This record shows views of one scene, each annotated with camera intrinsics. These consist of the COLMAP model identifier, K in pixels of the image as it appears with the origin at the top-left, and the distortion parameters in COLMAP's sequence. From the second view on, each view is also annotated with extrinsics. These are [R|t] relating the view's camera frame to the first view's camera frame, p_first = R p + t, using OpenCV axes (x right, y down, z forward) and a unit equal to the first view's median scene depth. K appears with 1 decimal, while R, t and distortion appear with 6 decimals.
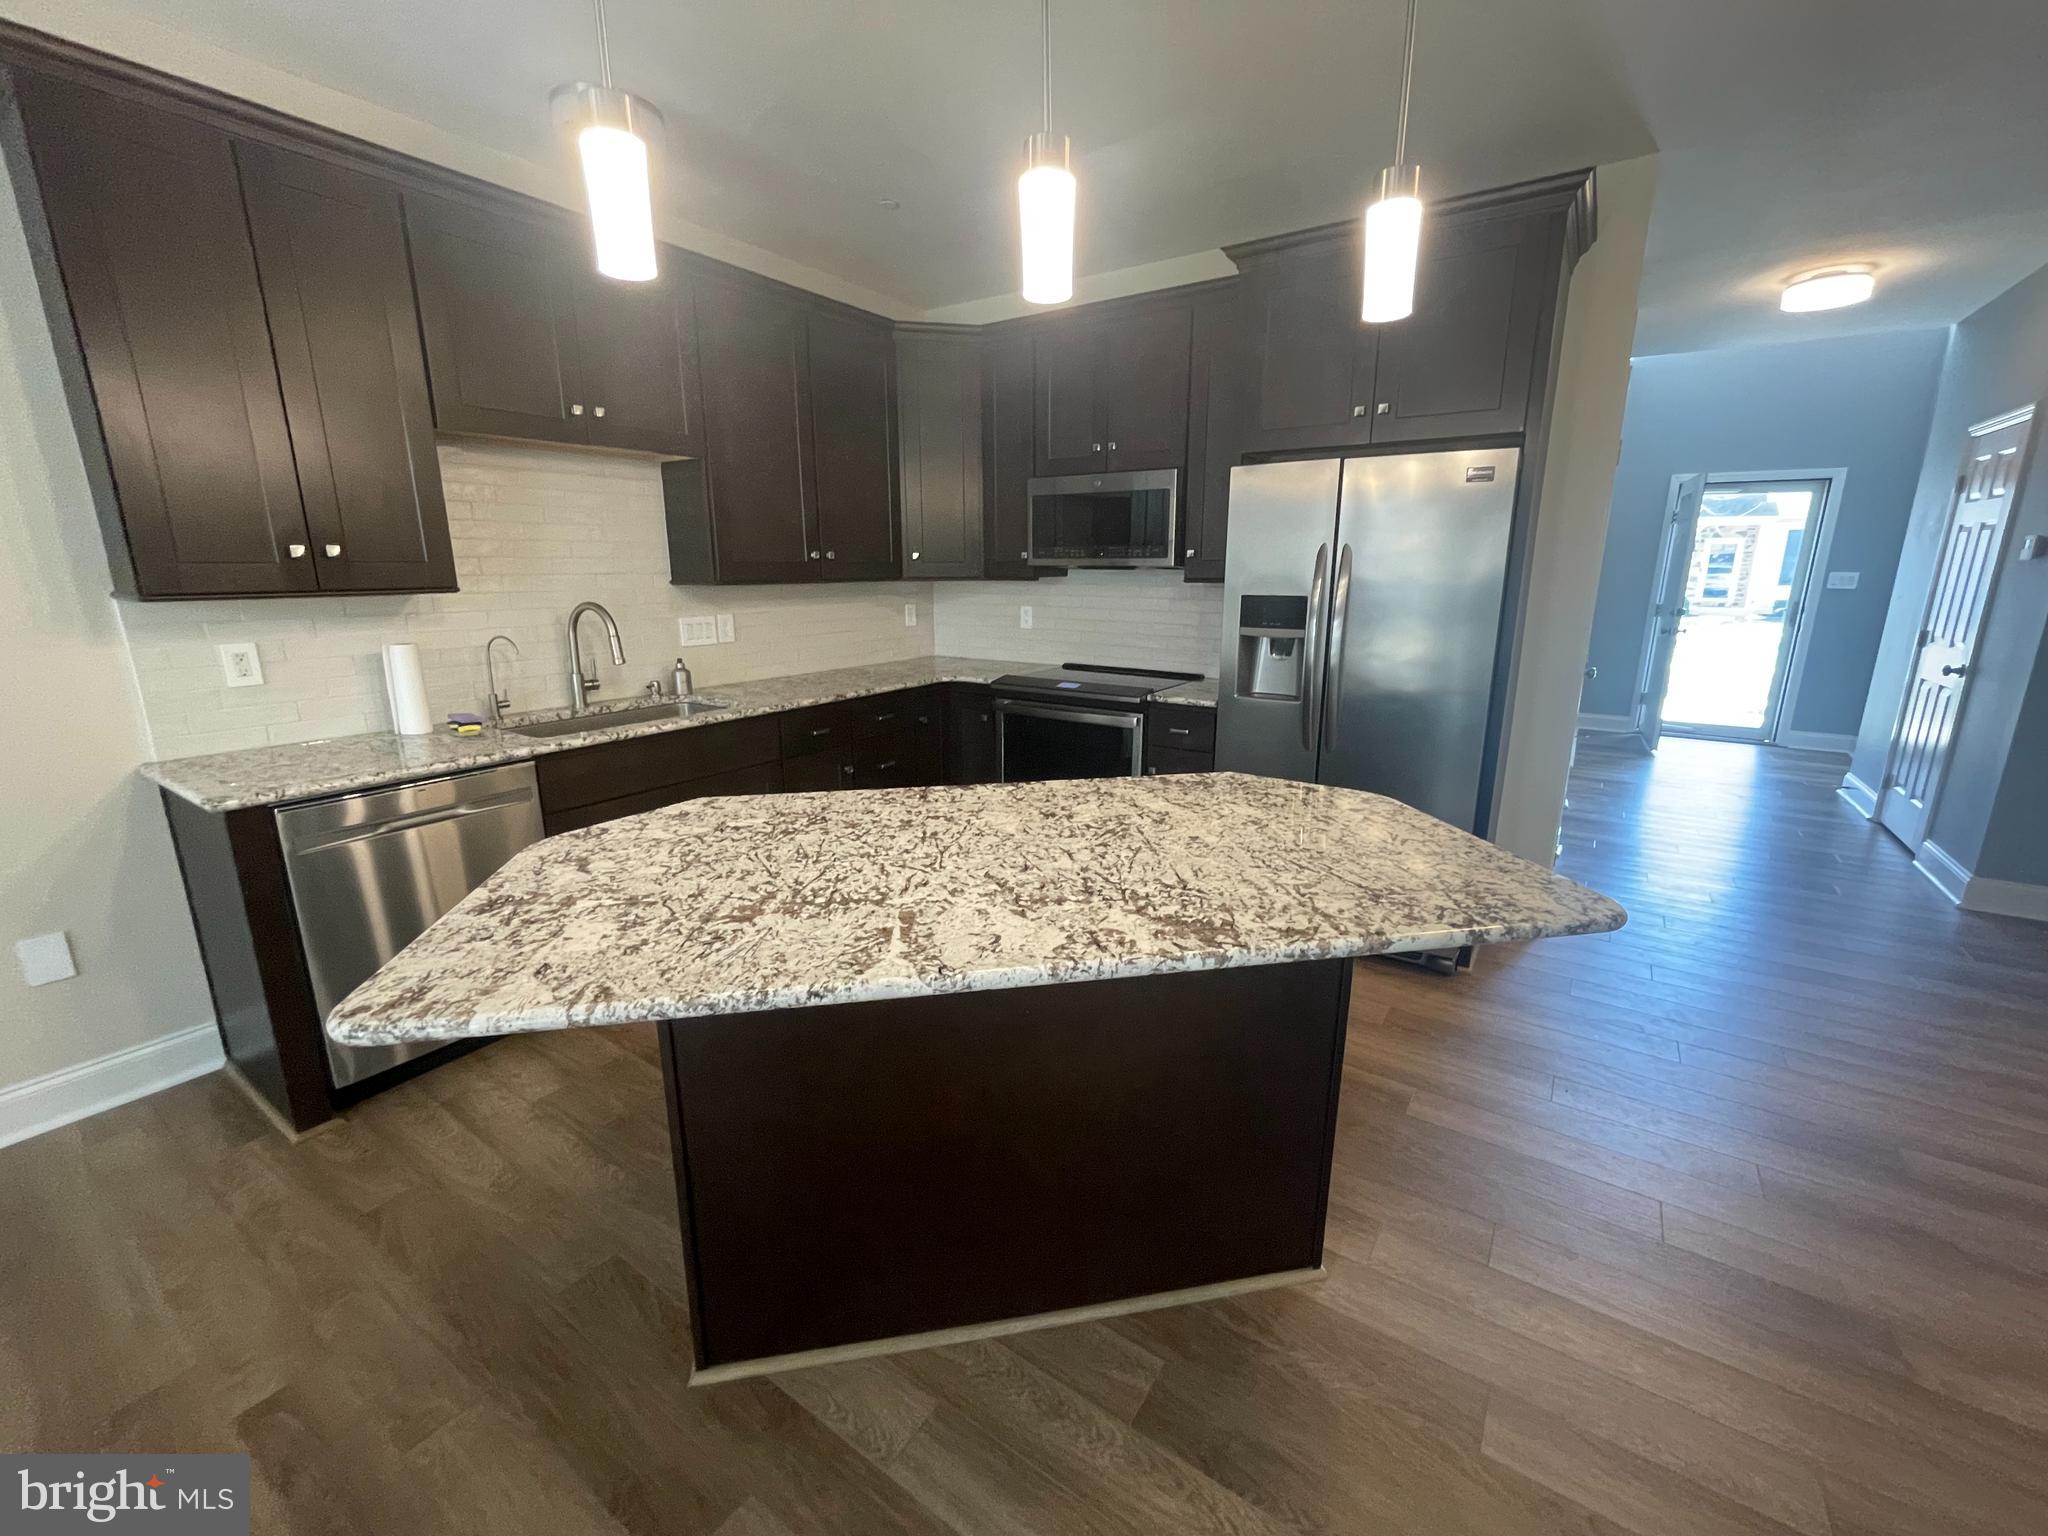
lens RADIAL K [[835.0, 0, 1025.3], [0, 835.0, 763.9], [0, 0, 1]] dist [-0.002592, -0.000111]
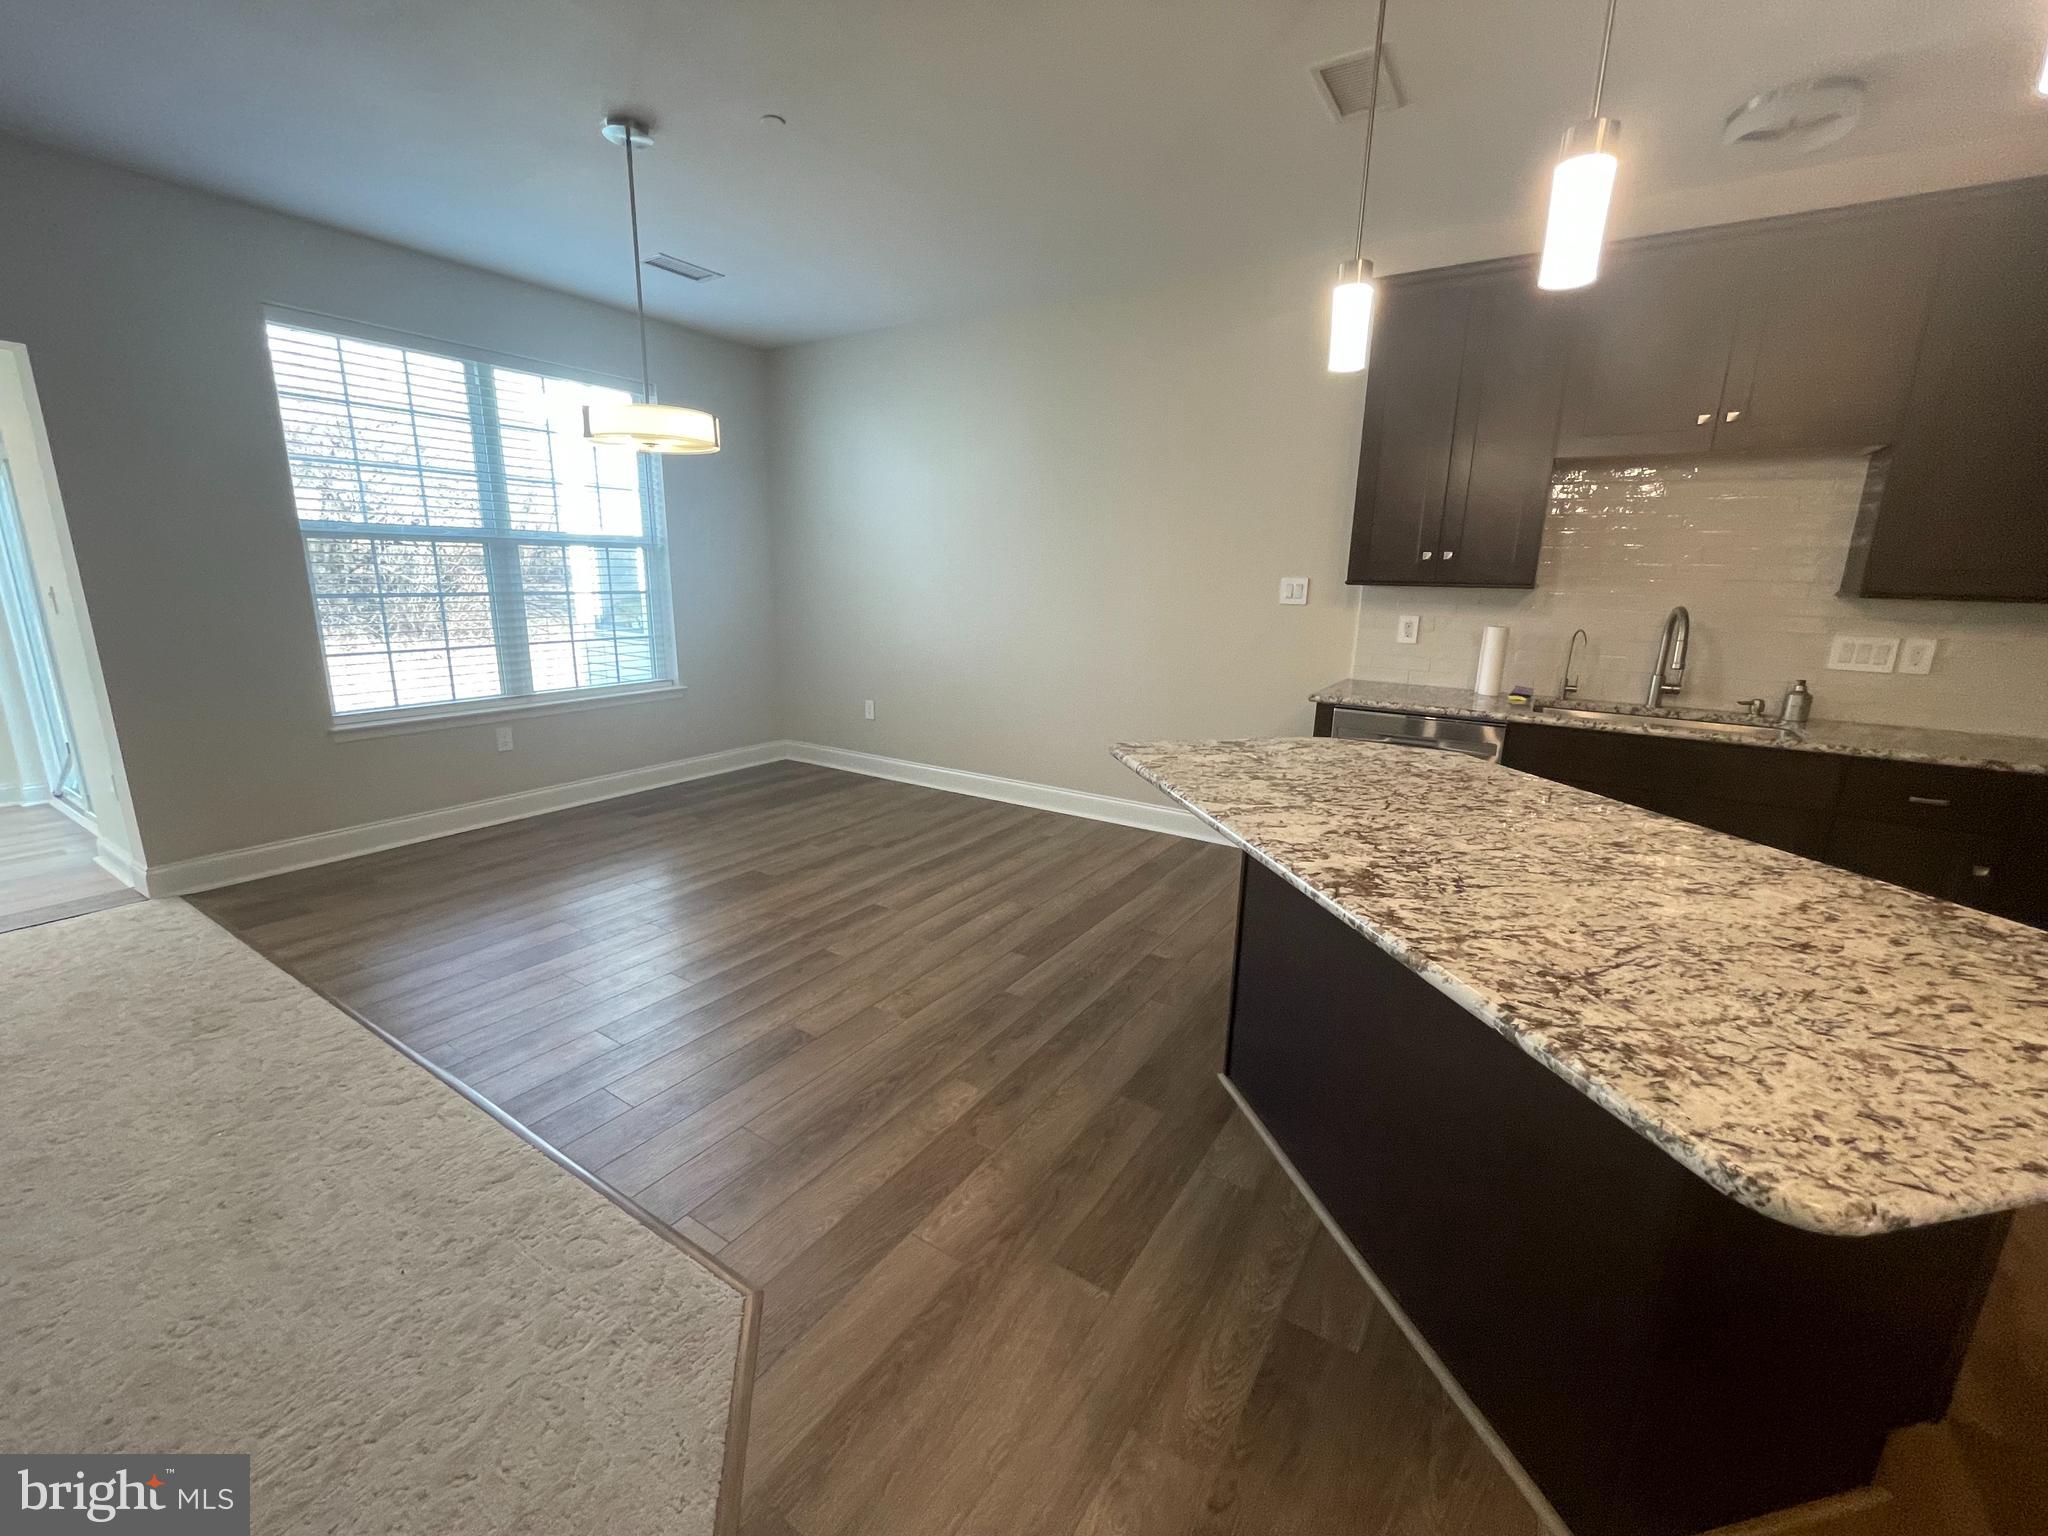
lens RADIAL K [[835.0, 0, 1025.3], [0, 835.0, 763.9], [0, 0, 1]] dist [-0.002592, -0.000111]
pose [[0.024134, 0.228707, -0.973196, 0.856865], [-0.255026, 0.942680, 0.215212, -0.048091], [0.966633, 0.242997, 0.081077, 0.328966]]
